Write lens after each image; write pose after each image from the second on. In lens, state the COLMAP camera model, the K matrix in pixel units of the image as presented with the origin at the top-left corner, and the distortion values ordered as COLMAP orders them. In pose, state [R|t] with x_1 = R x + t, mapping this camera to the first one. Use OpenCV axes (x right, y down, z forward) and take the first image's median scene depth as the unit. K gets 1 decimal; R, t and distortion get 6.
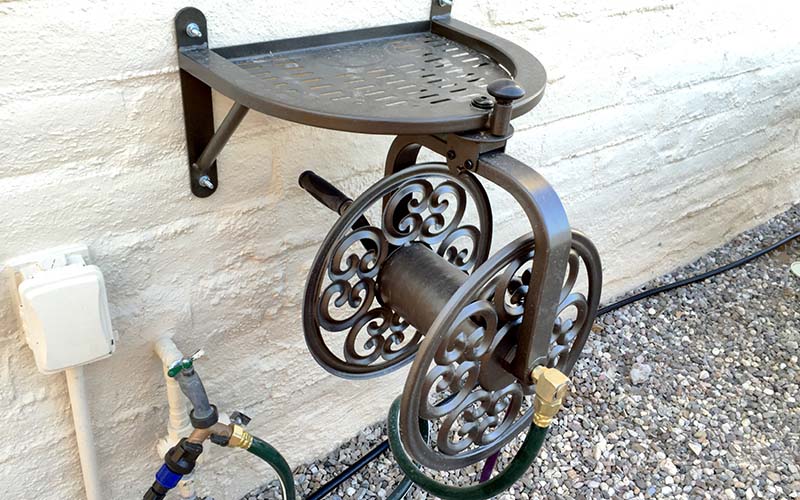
lens RADIAL K [[715.8, 0, 391.5], [0, 715.8, 249.4], [0, 0, 1]] dist [0.052273, -0.040971]
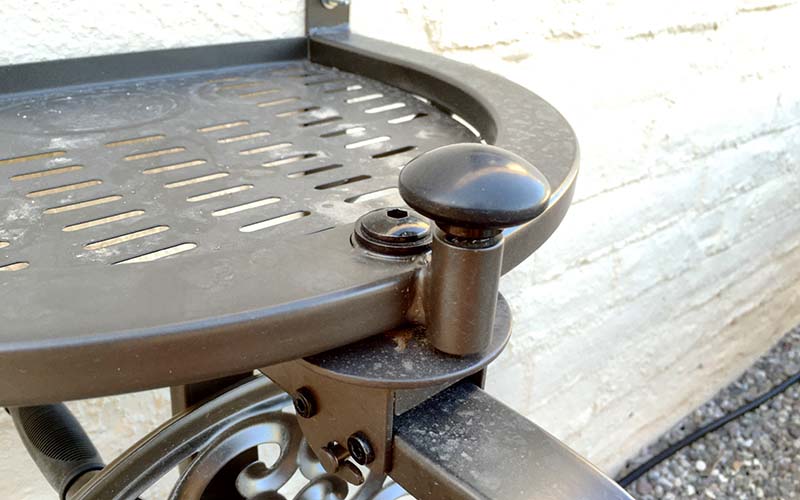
lens RADIAL K [[715.8, 0, 400.7], [0, 715.8, 250.4], [0, 0, 1]] dist [0.052273, -0.040971]
pose [[0.996902, -0.056333, 0.054896, 0.059033], [0.061383, 0.993572, -0.095116, -0.088466], [-0.049185, 0.098191, 0.993951, 0.375312]]
